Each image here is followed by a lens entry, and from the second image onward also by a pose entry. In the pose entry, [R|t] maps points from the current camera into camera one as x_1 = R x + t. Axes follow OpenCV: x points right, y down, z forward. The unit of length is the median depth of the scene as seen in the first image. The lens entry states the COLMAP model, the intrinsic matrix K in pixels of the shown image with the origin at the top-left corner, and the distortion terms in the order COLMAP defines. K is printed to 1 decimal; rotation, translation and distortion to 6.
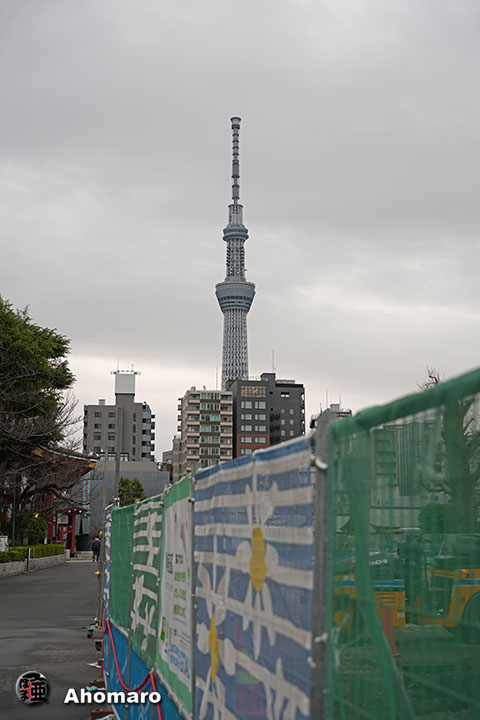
lens RADIAL K [[1036.3, 0, 240.0], [0, 1036.3, 360.0], [0, 0, 1]] dist [0.002333, -0.004309]
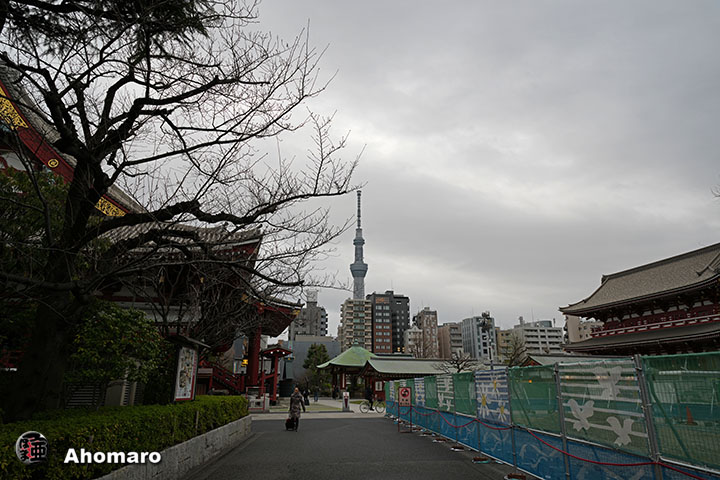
lens RADIAL K [[456.2, 0, 360.0], [0, 456.2, 240.0], [0, 0, 1]] dist [0.000777, -0.000262]
pose [[0.999996, -0.001165, 0.002760, -0.027814], [0.001524, 0.990980, -0.134004, 0.032132], [-0.002579, 0.134007, 0.990977, 0.185912]]
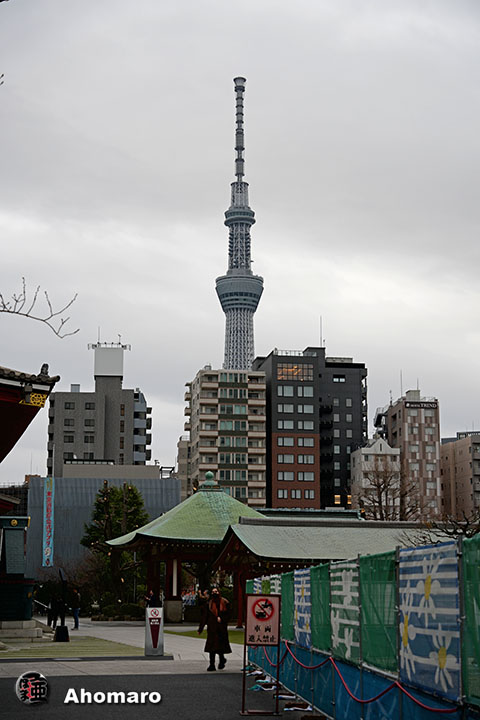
lens RADIAL K [[1212.8, 0, 240.0], [0, 1212.8, 360.0], [0, 0, 1]] dist [0.003279, -0.043370]
pose [[1.000000, -0.000963, -0.000234, -0.023067], [0.000959, 0.999904, -0.013845, 0.032825], [0.000247, 0.013845, 0.999904, 0.189506]]
